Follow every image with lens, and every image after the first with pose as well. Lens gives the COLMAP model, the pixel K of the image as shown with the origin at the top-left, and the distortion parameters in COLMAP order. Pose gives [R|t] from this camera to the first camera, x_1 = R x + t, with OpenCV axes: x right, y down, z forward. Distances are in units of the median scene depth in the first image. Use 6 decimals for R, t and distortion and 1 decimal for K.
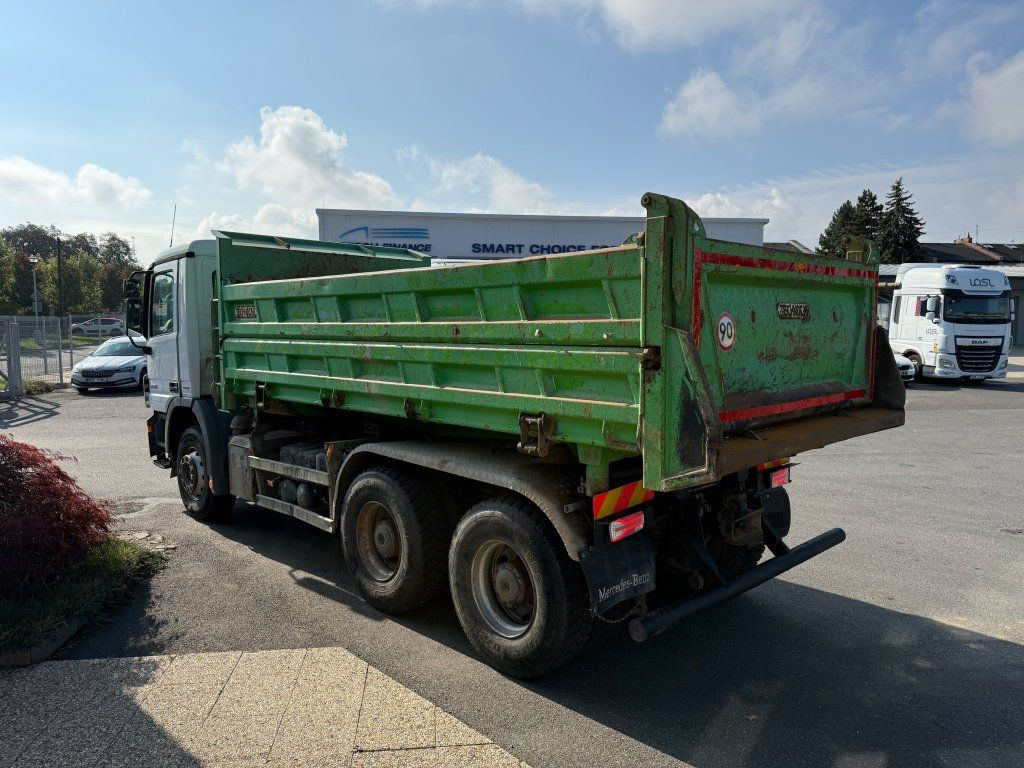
lens RADIAL K [[725.3, 0, 511.8], [0, 725.3, 383.5], [0, 0, 1]] dist [0.007318, -0.000055]
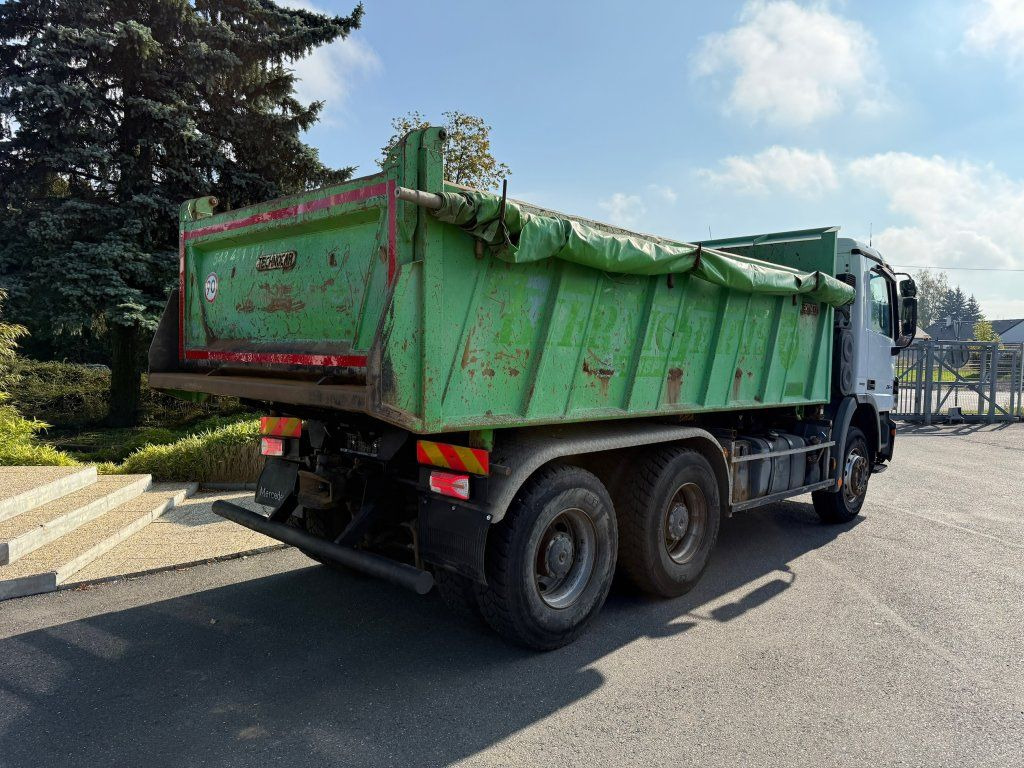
lens RADIAL K [[725.3, 0, 512.0], [0, 725.3, 384.6], [0, 0, 1]] dist [0.007318, -0.000055]
pose [[0.017607, 0.054340, -0.998367, 1.346912], [-0.102117, 0.993398, 0.052269, -0.018834], [0.994617, 0.101030, 0.023040, 1.284678]]
